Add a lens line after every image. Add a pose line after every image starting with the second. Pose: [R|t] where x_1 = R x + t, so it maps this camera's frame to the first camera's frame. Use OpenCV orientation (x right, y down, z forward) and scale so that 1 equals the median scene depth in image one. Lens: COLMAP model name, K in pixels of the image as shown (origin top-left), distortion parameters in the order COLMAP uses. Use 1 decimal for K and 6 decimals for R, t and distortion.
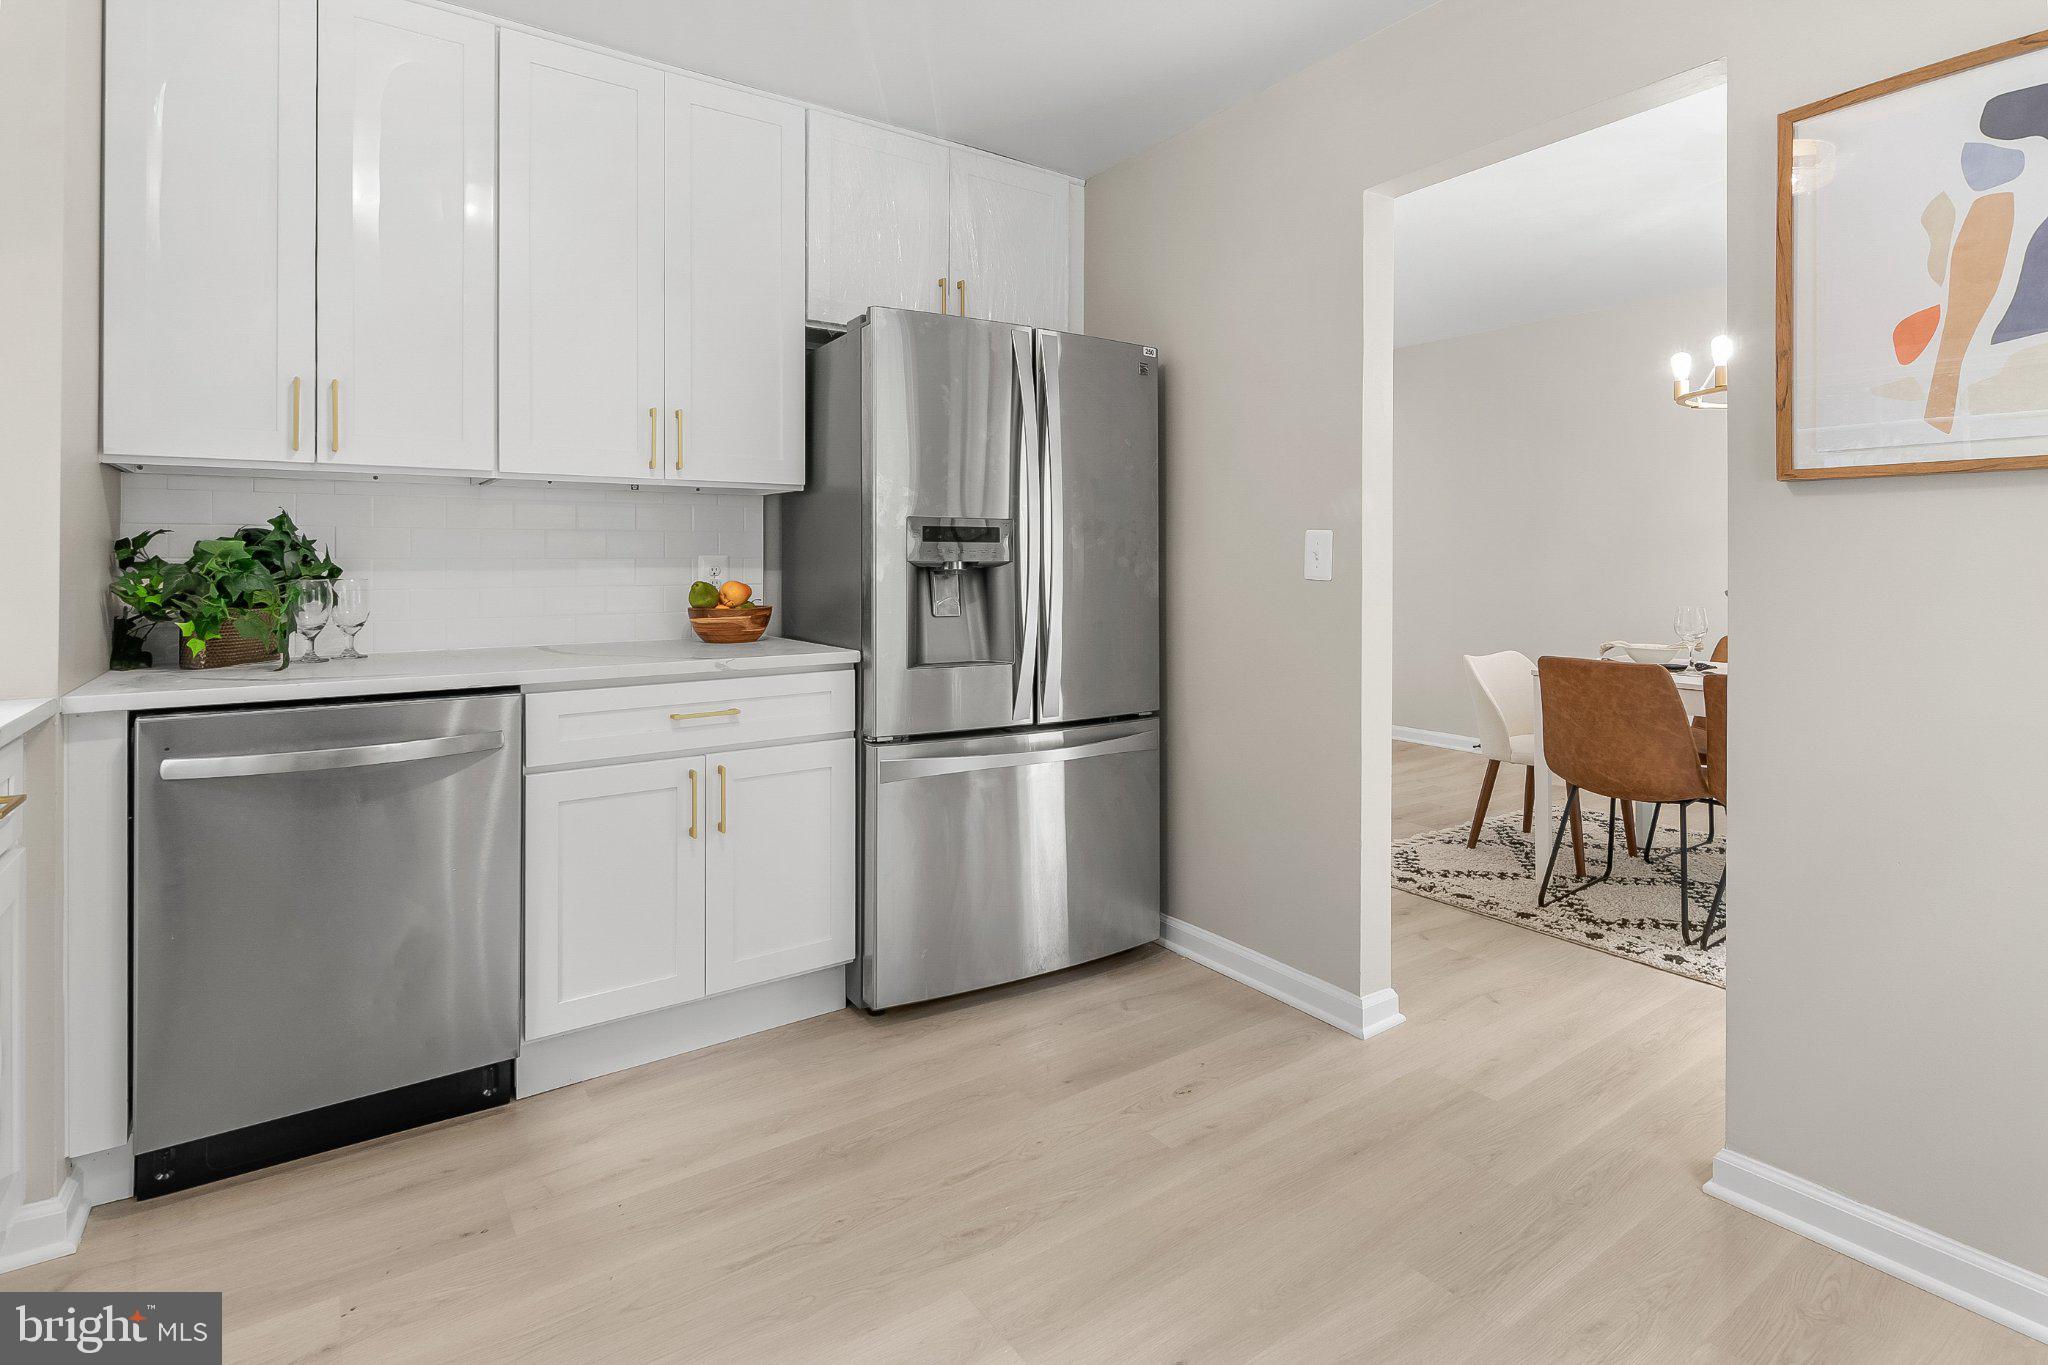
lens RADIAL K [[997.6, 0, 1023.1], [0, 997.6, 564.3], [0, 0, 1]] dist [-0.000779, -0.000366]
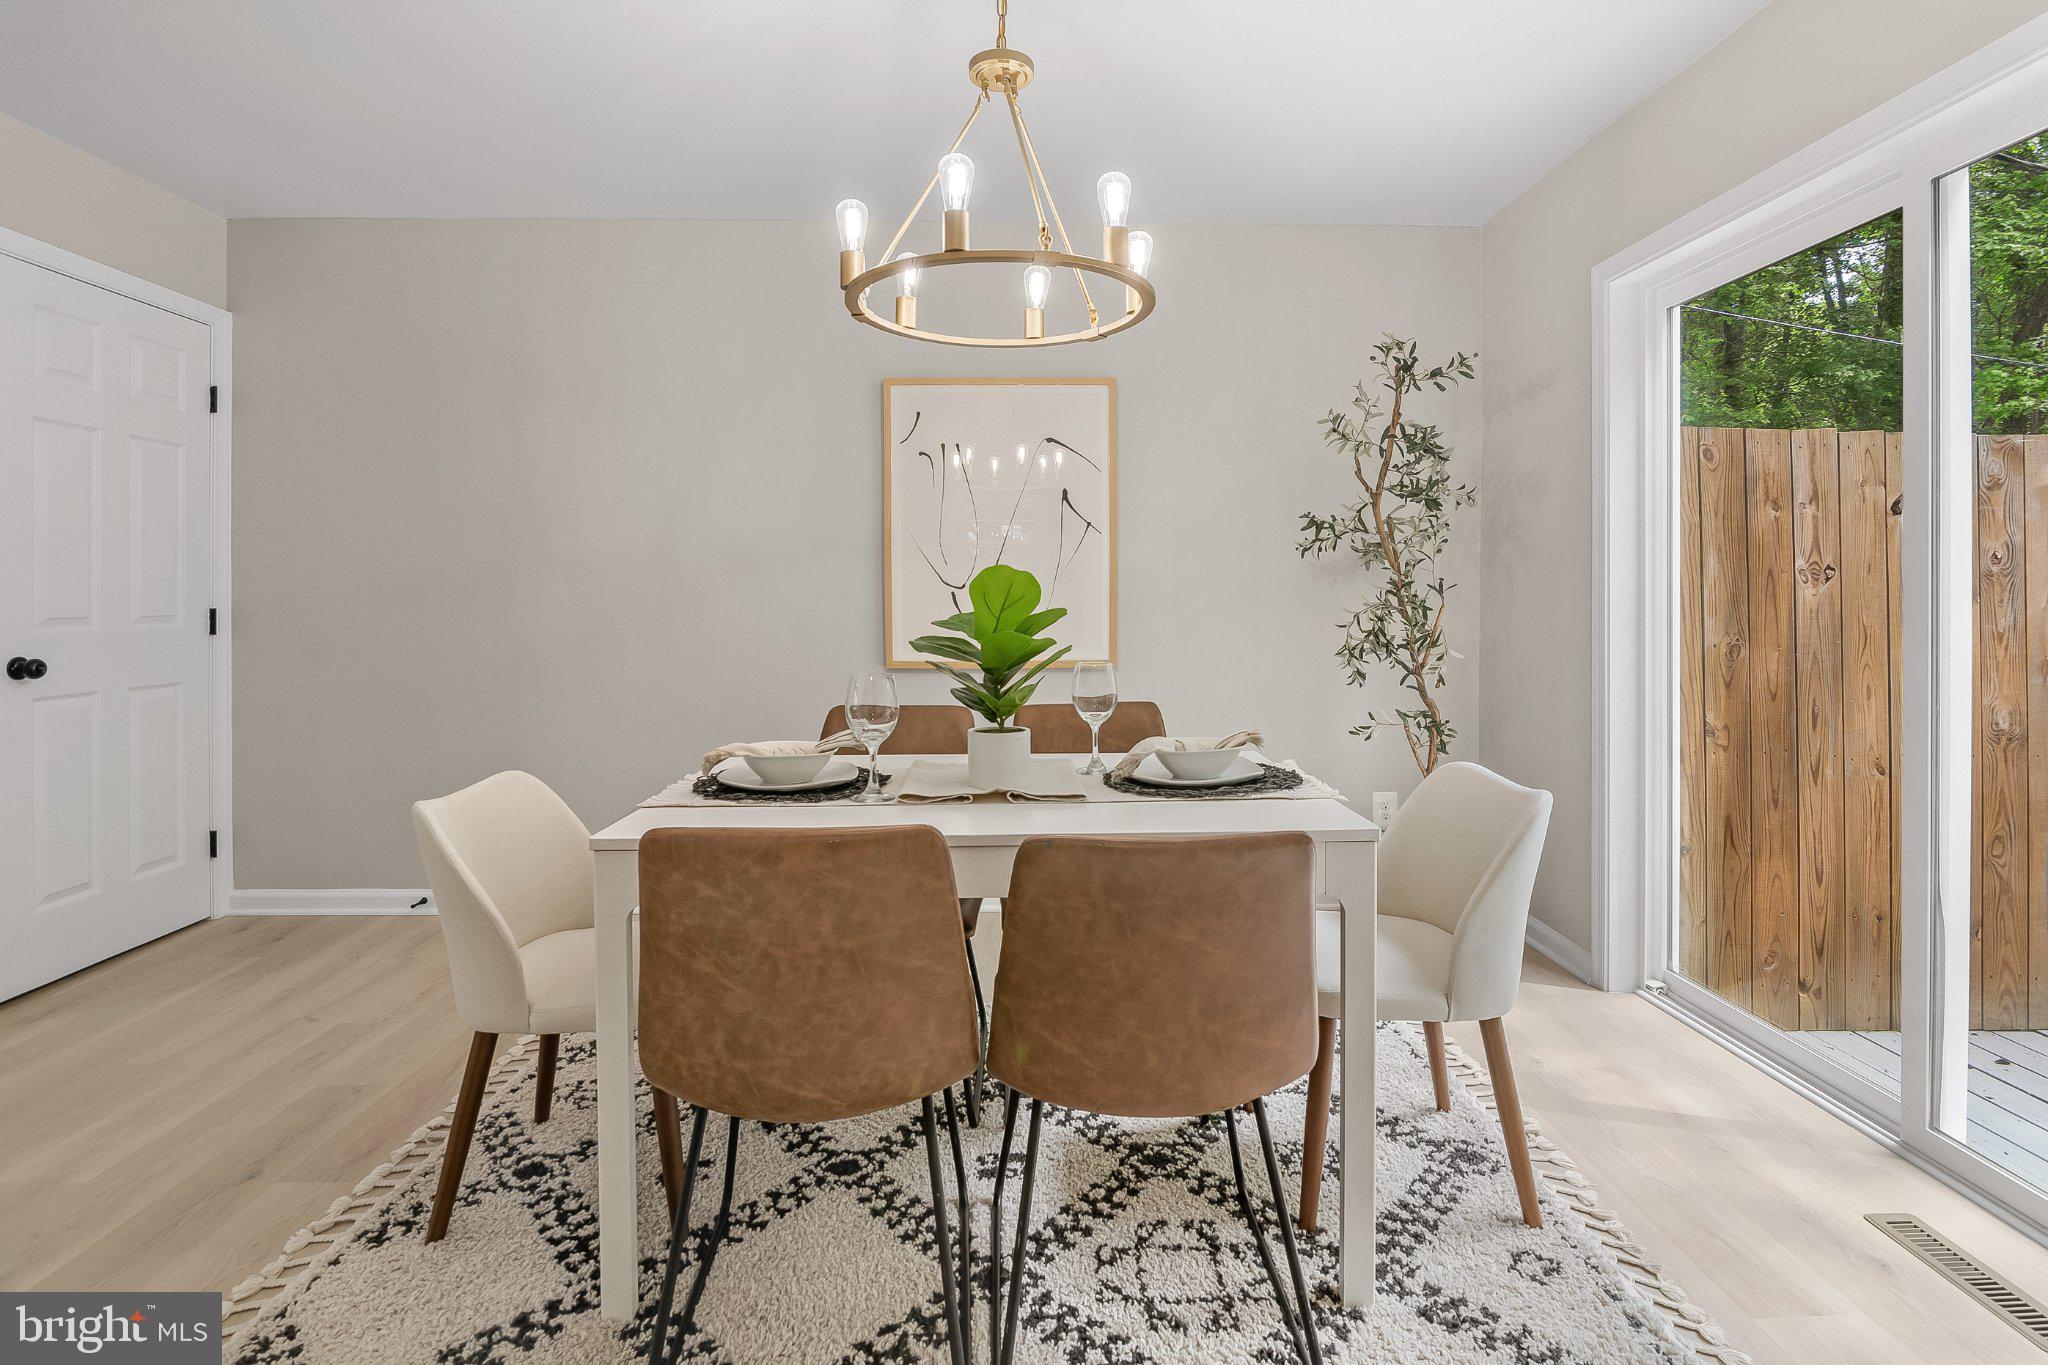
lens RADIAL K [[1001.4, 0, 1030.3], [0, 1001.4, 590.6], [0, 0, 1]] dist [-0.003676, -0.000420]
pose [[0.543411, 0.002895, 0.839462, 0.246276], [0.004072, 0.999973, -0.006084, 0.002448], [-0.839457, 0.006725, 0.543385, 0.597044]]
